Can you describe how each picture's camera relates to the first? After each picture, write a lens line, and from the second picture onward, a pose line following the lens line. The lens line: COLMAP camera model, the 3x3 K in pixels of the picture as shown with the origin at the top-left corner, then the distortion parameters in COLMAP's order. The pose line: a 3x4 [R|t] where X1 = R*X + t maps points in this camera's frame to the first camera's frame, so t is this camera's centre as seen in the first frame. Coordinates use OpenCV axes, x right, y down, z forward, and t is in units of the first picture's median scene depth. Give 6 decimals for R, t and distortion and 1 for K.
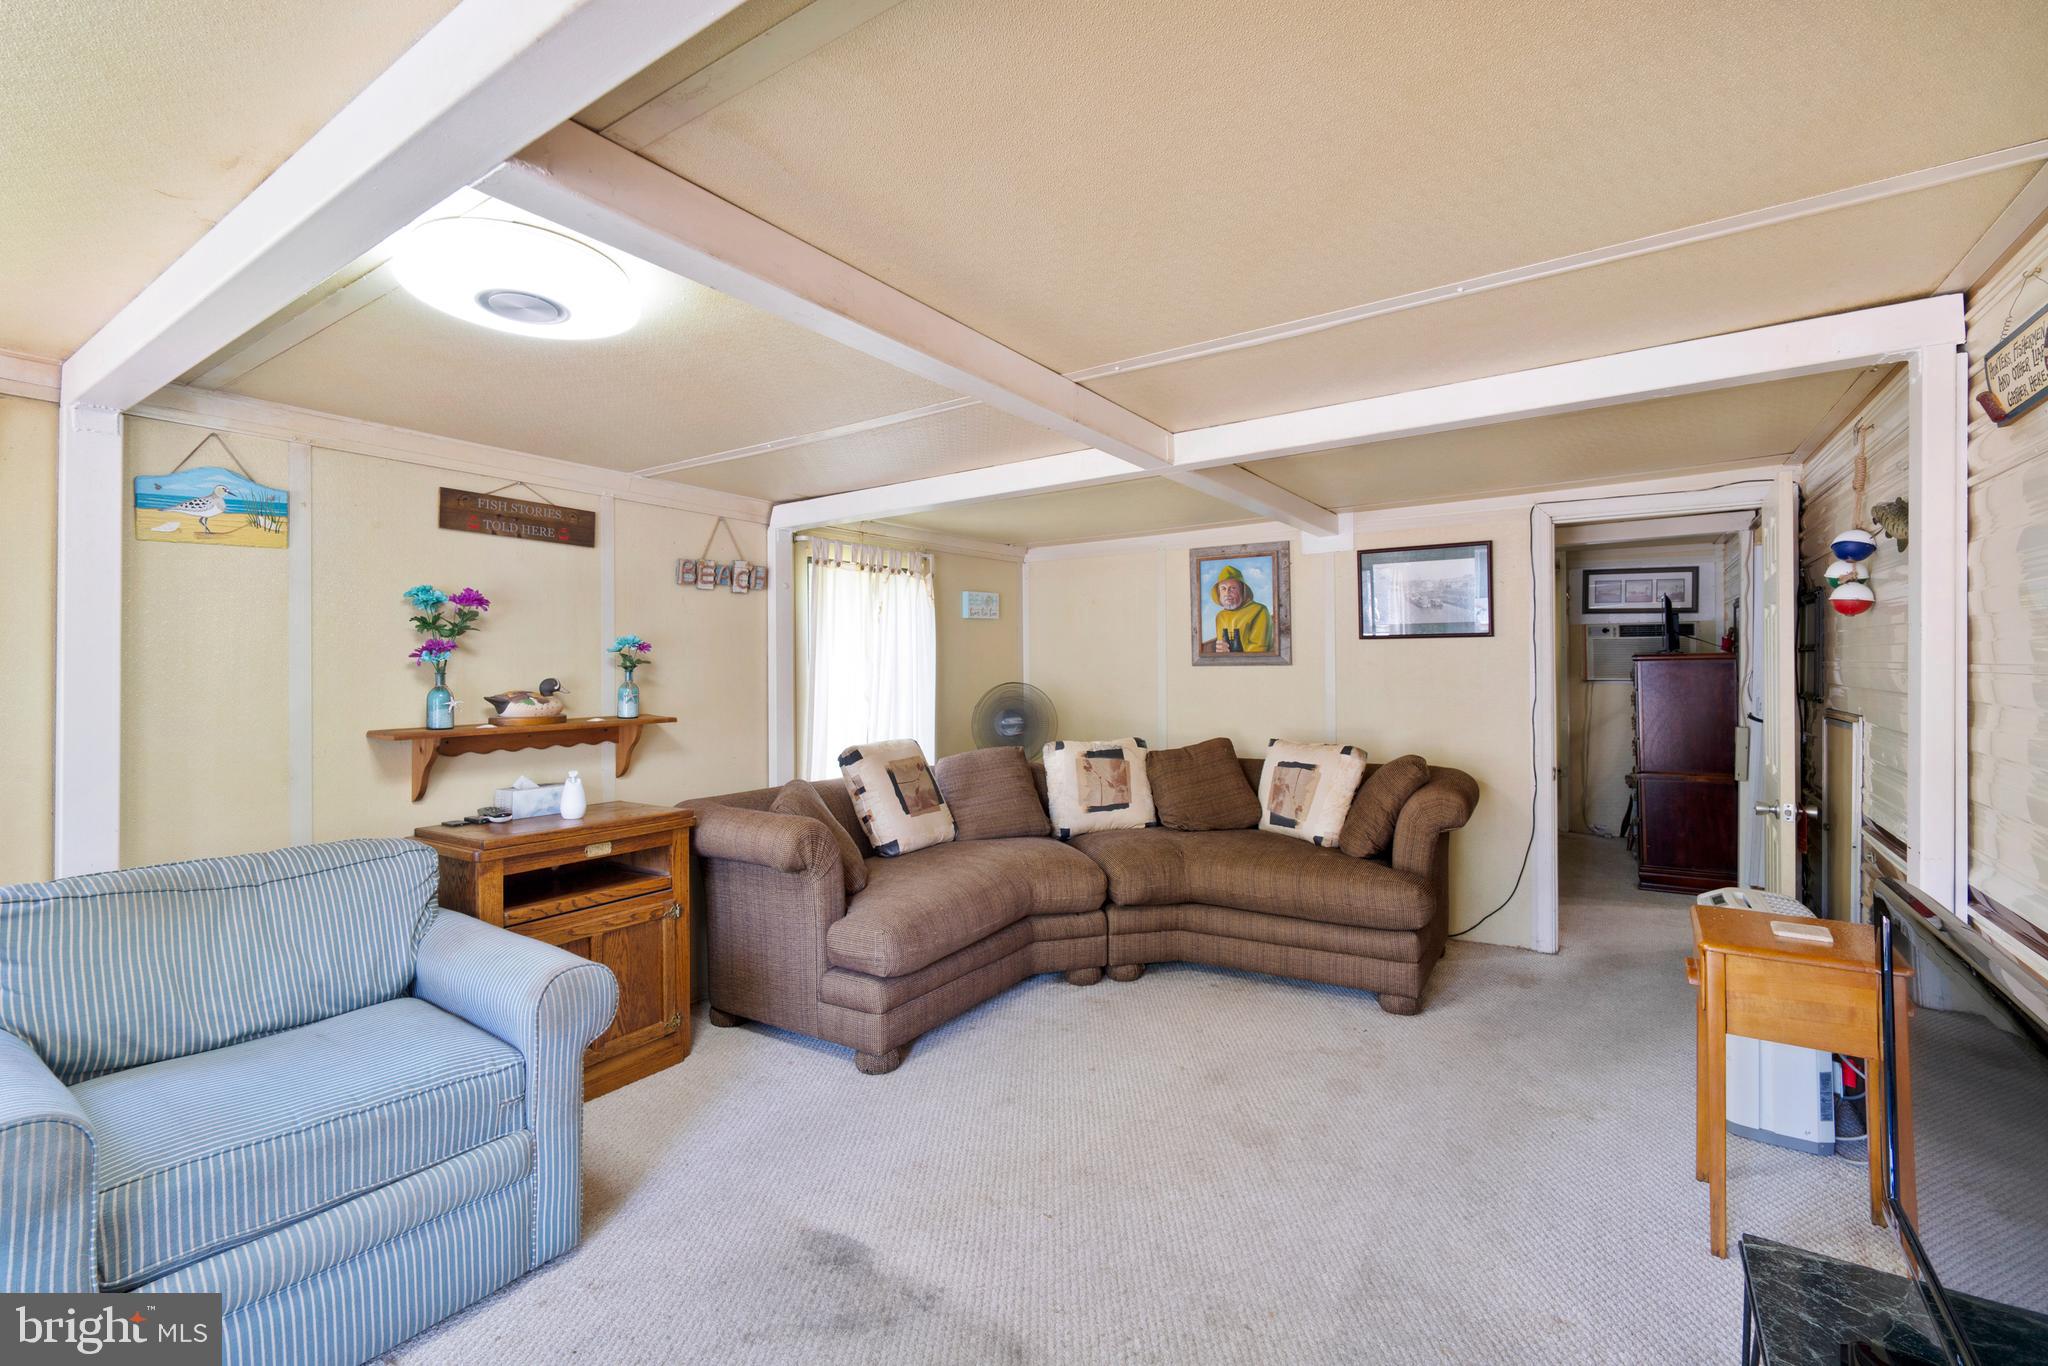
lens RADIAL K [[903.6, 0, 1011.1], [0, 903.6, 672.0], [0, 0, 1]] dist [-0.004936, 0.000111]
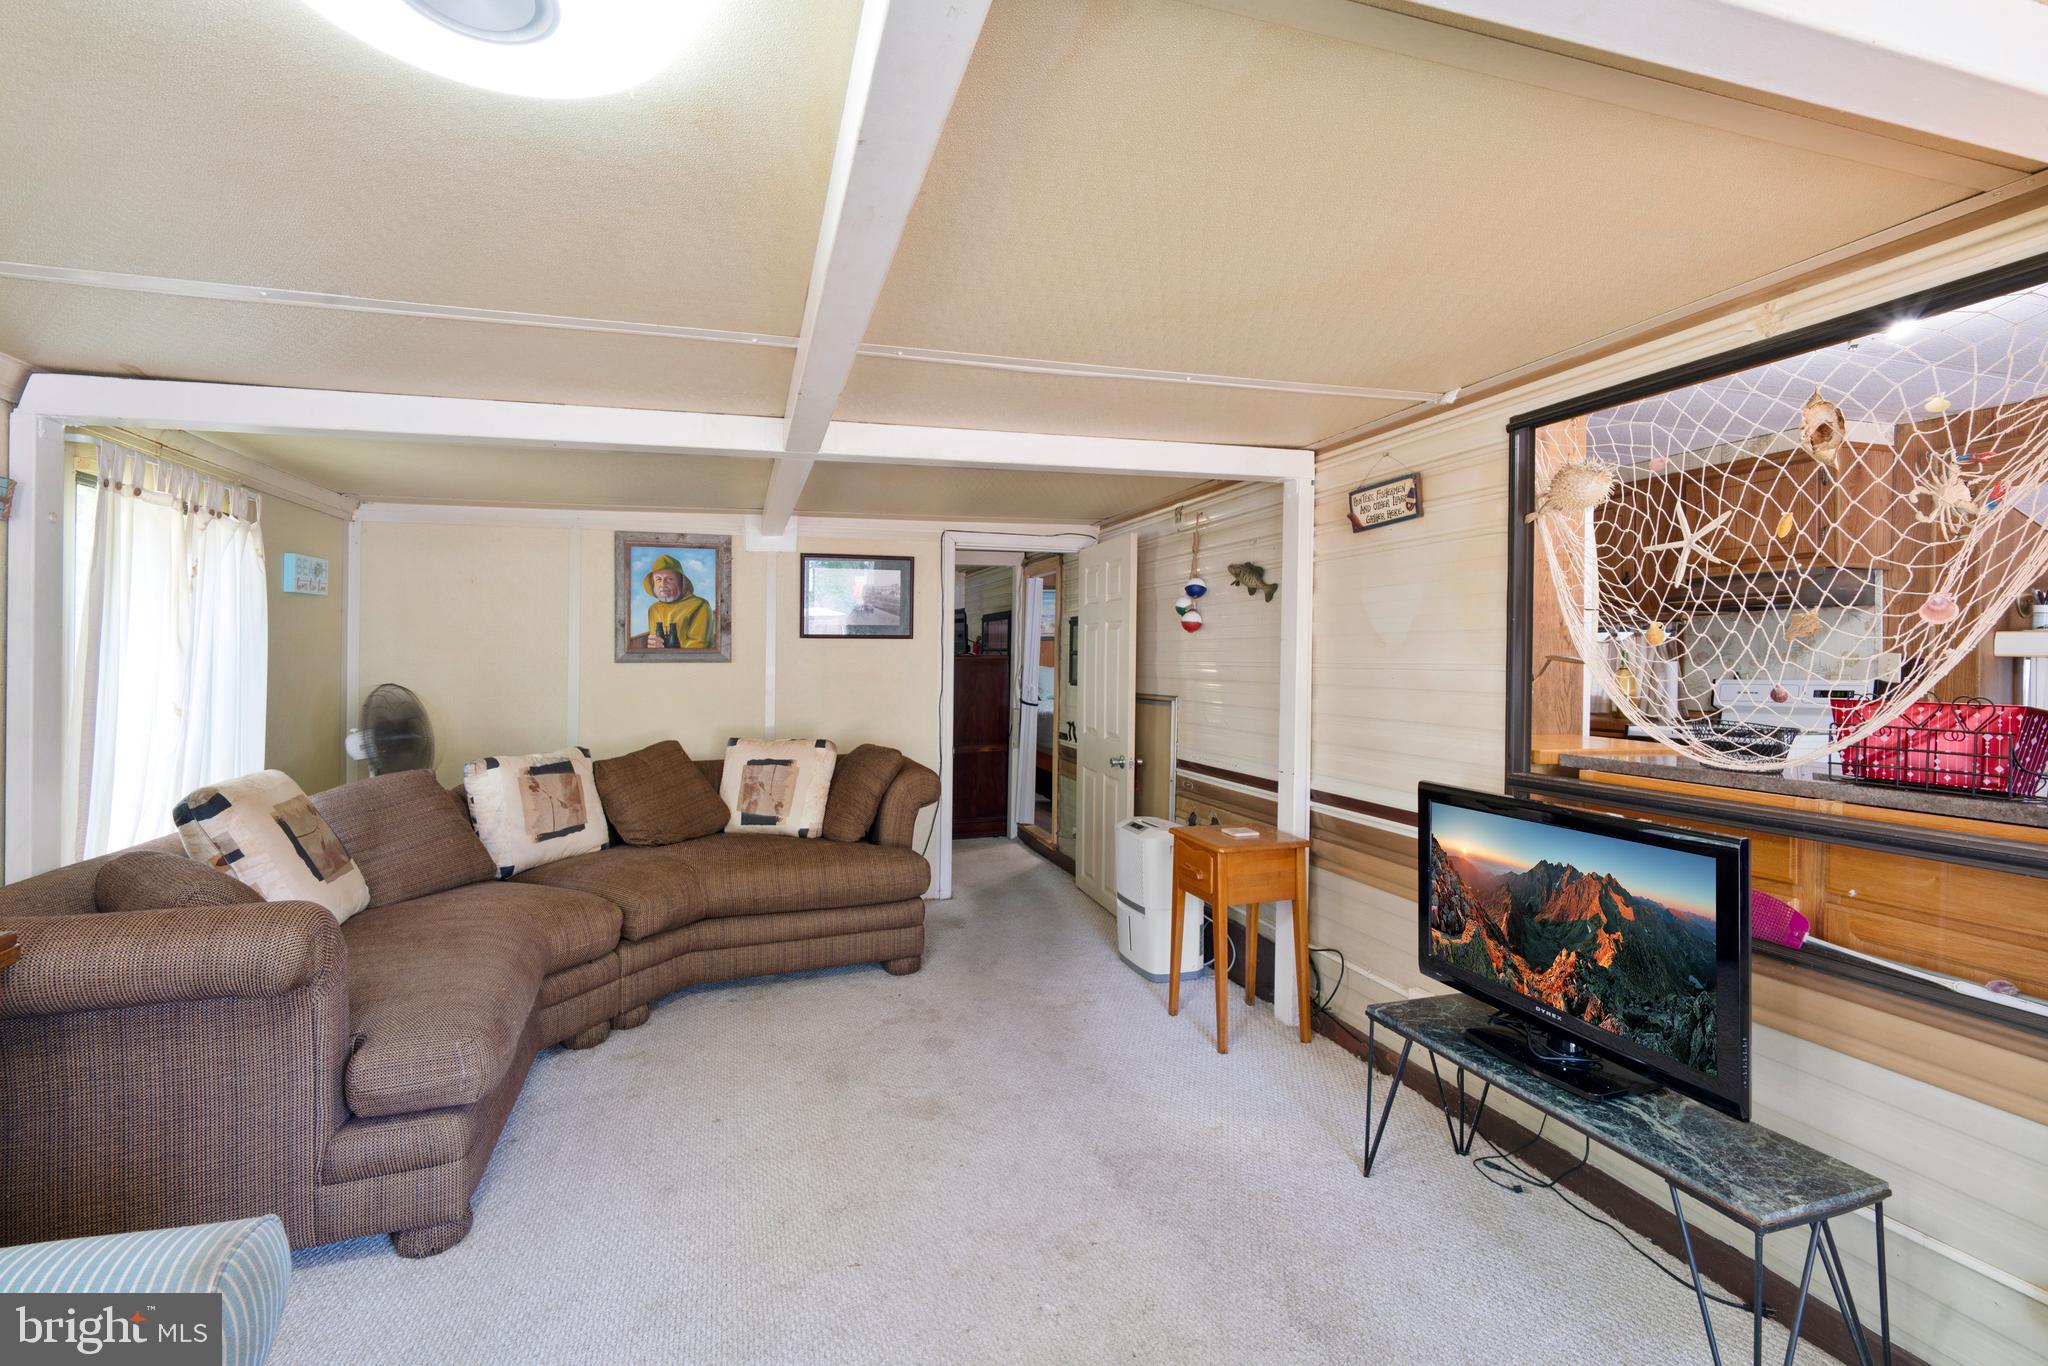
lens RADIAL K [[903.6, 0, 1023.9], [0, 903.6, 672.8], [0, 0, 1]] dist [-0.004936, 0.000111]
pose [[0.614831, -0.004240, 0.788647, -0.308408], [0.002153, 0.999991, 0.003698, 0.000830], [-0.788656, -0.000575, 0.614835, 0.165269]]
